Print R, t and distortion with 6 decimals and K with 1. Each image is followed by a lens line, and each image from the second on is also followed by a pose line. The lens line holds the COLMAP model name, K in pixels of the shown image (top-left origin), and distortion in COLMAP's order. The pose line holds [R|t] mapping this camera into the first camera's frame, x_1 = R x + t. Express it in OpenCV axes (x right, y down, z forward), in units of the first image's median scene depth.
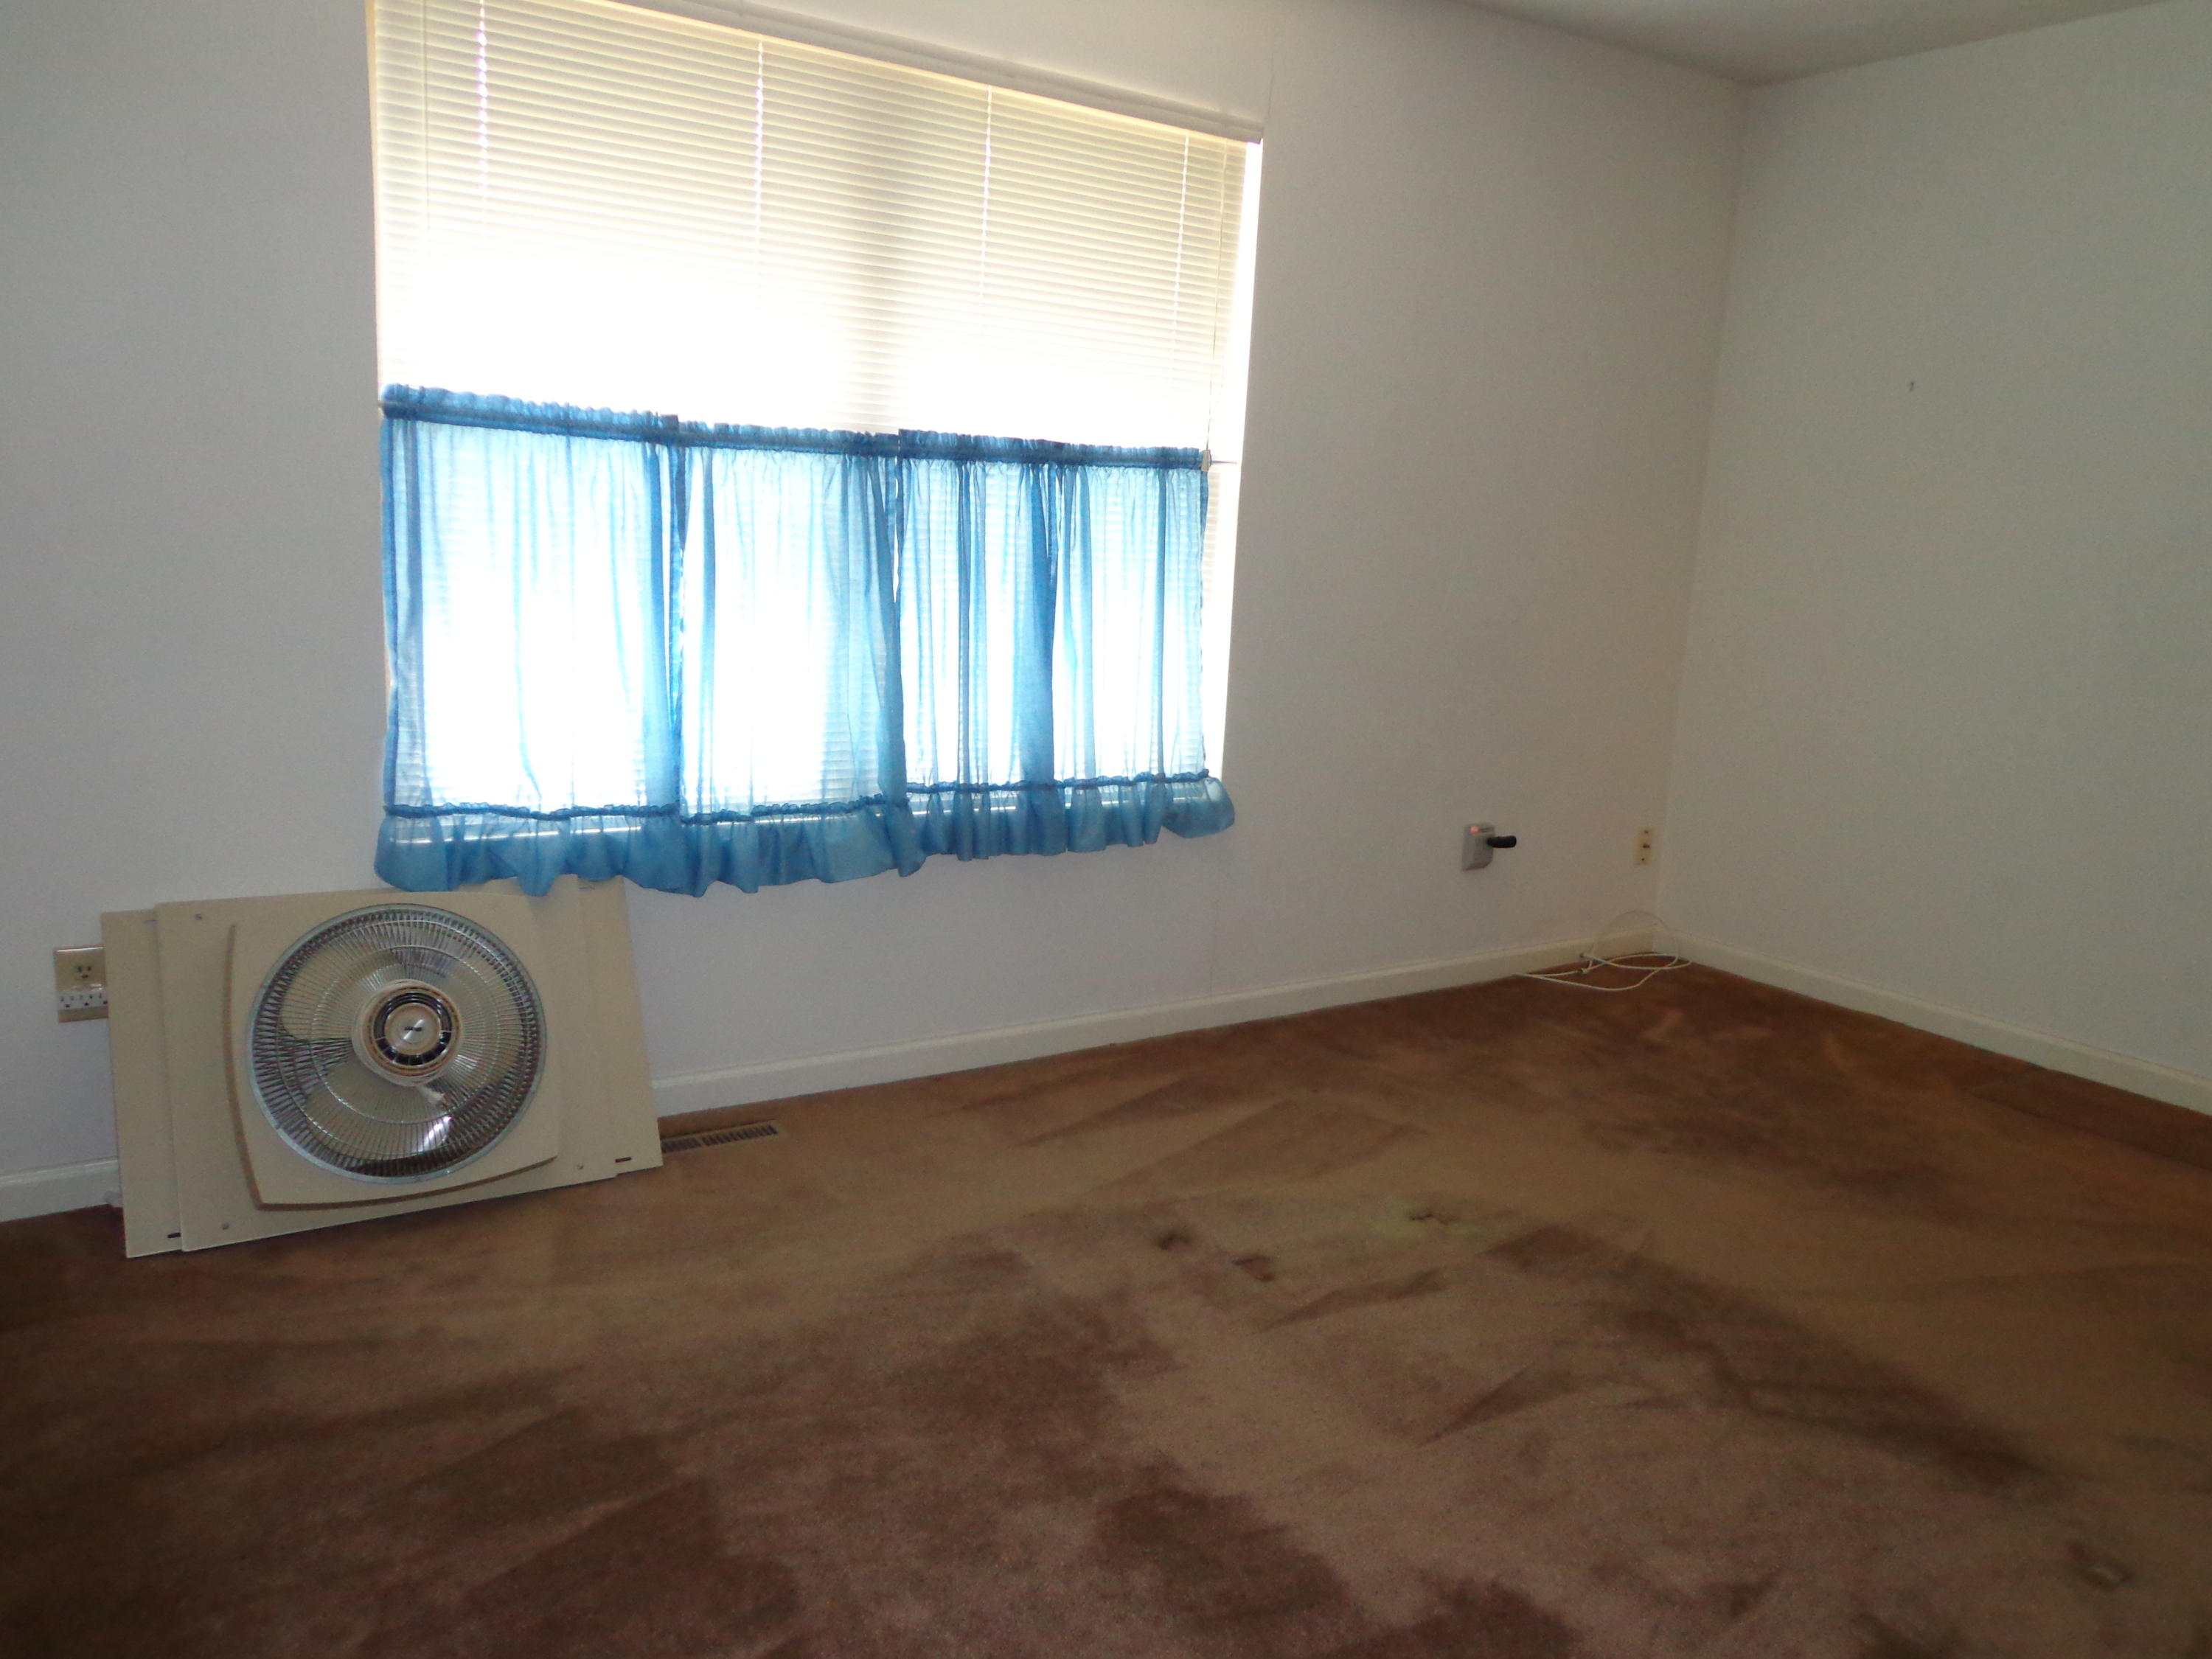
lens RADIAL K [[1635.1, 0, 1099.6], [0, 1635.1, 827.1], [0, 0, 1]] dist [0.000763, 0.010247]
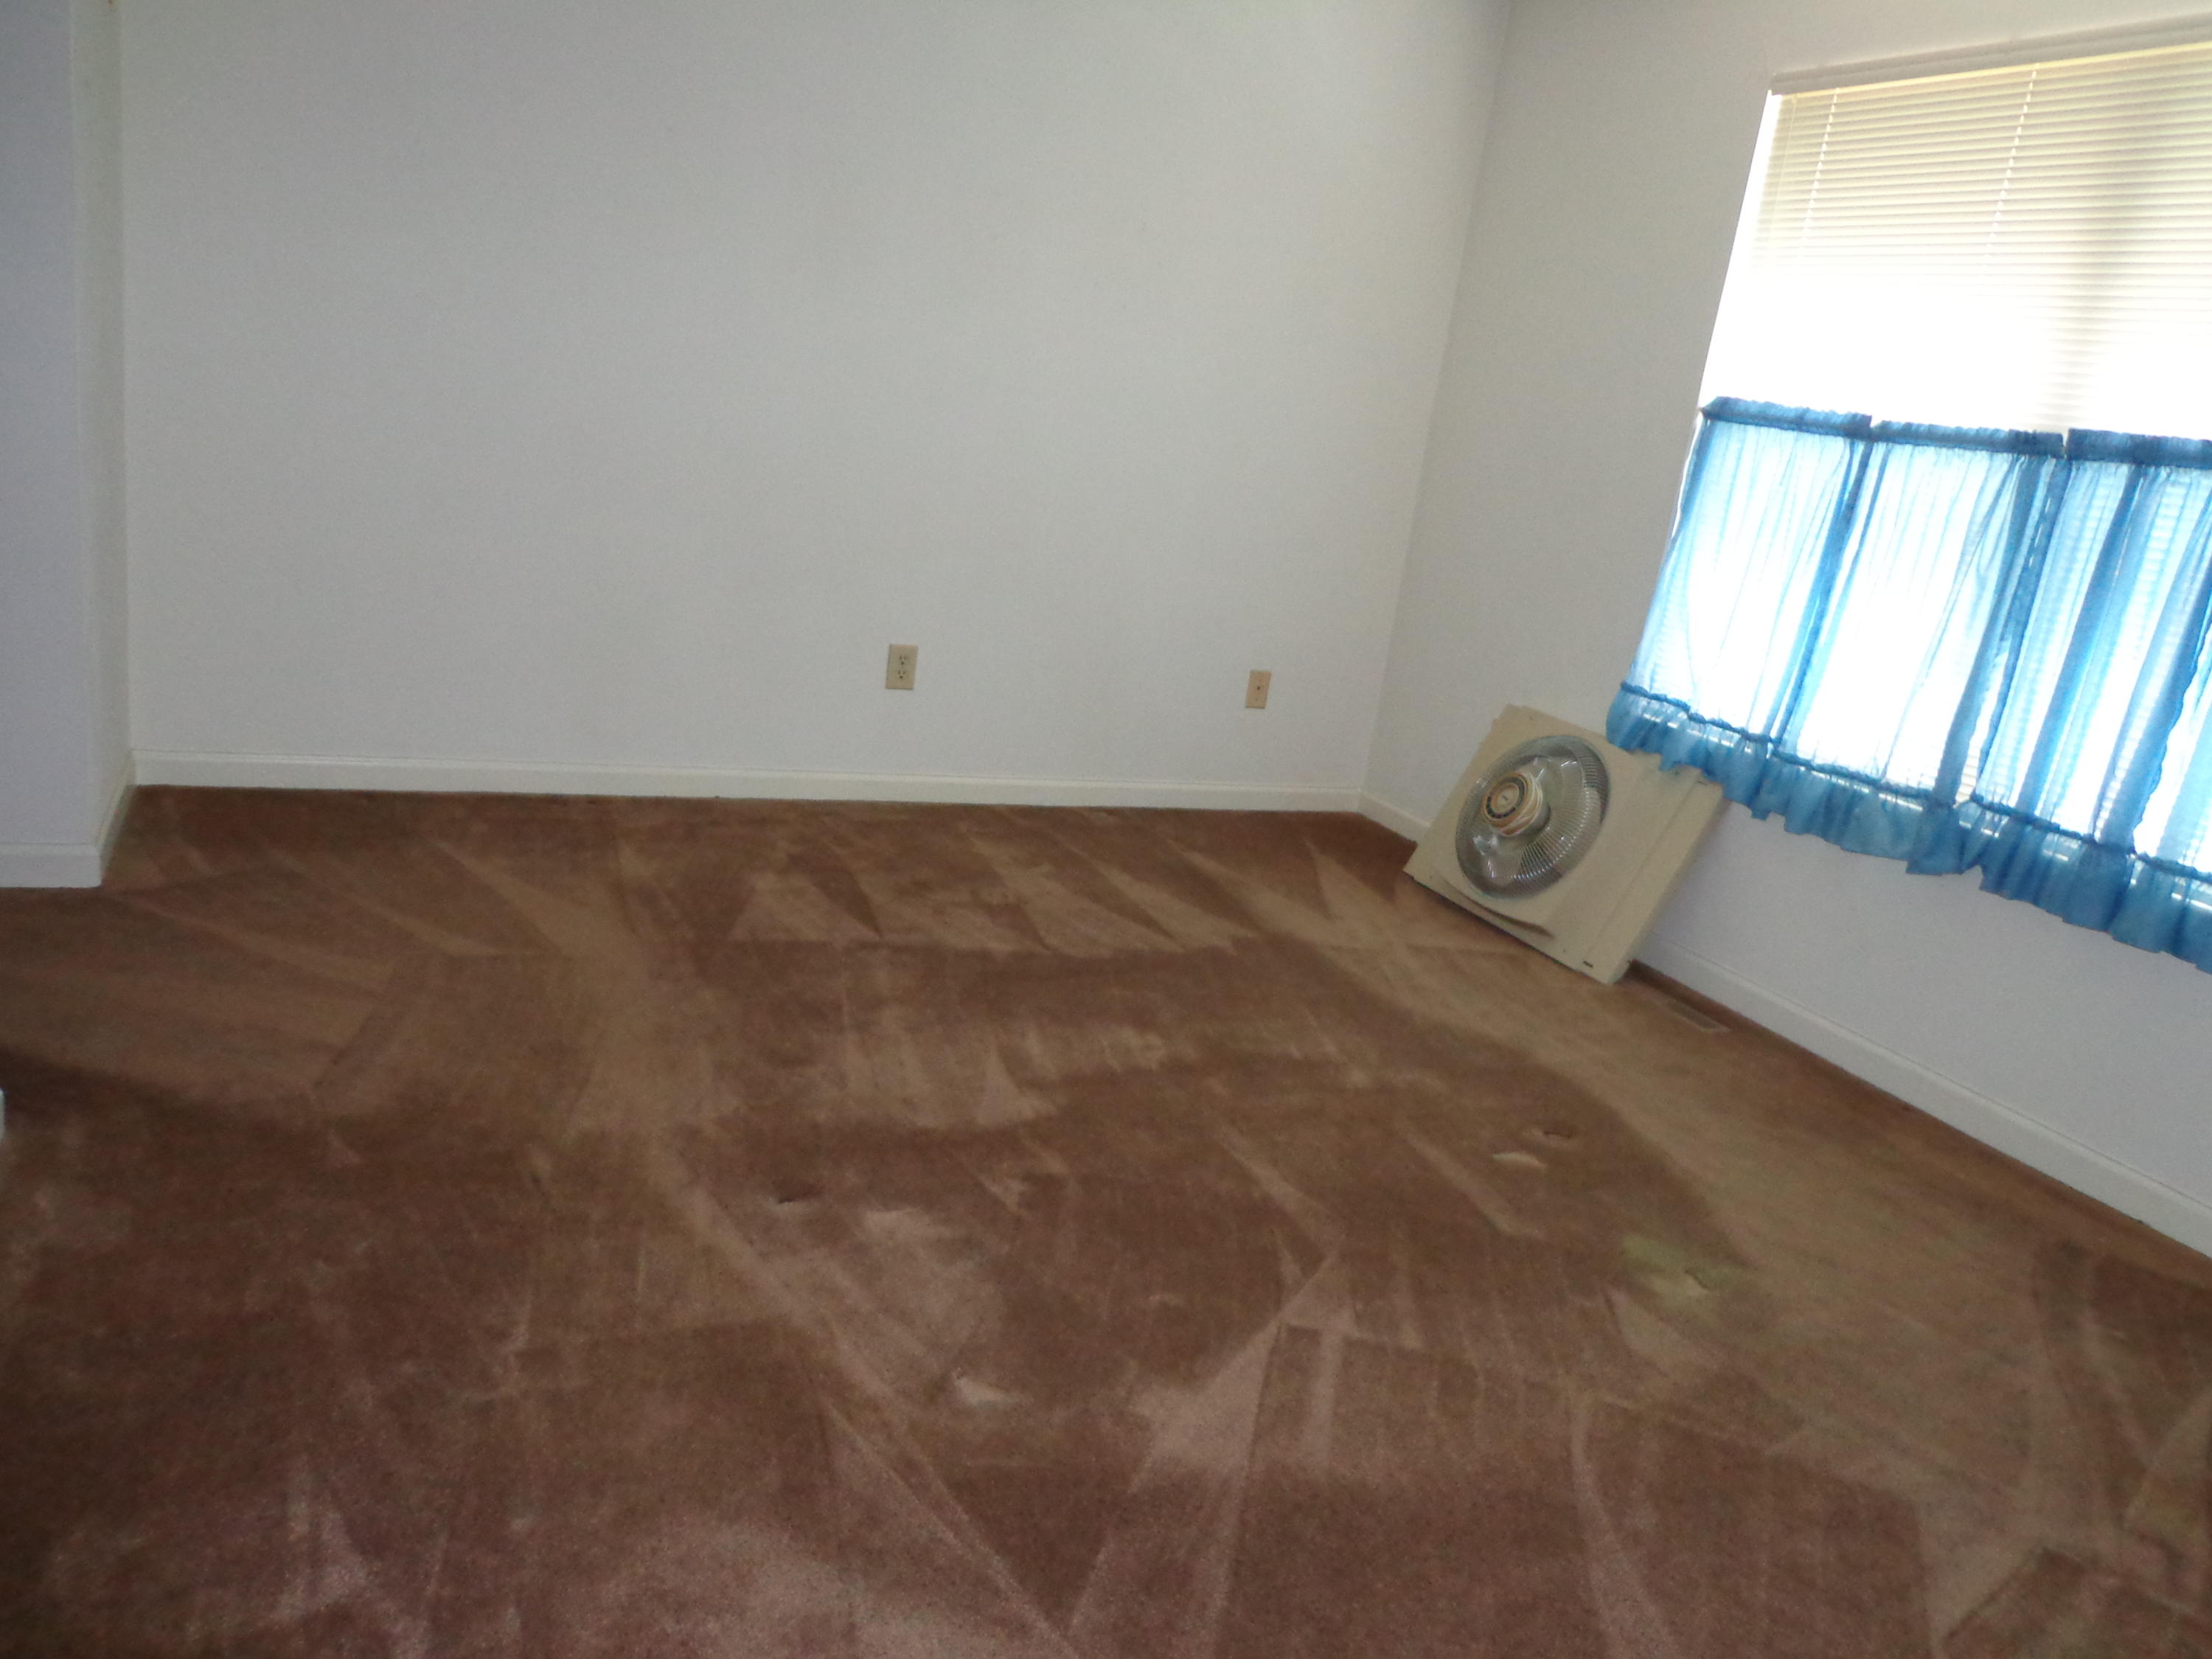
lens RADIAL K [[1635.1, 0, 1099.3], [0, 1635.1, 827.4], [0, 0, 1]] dist [0.000763, 0.010247]
pose [[-0.133883, 0.187494, -0.973099, 0.963224], [-0.327754, 0.918303, 0.222030, -0.058126], [0.935229, 0.348663, -0.061493, 0.631916]]
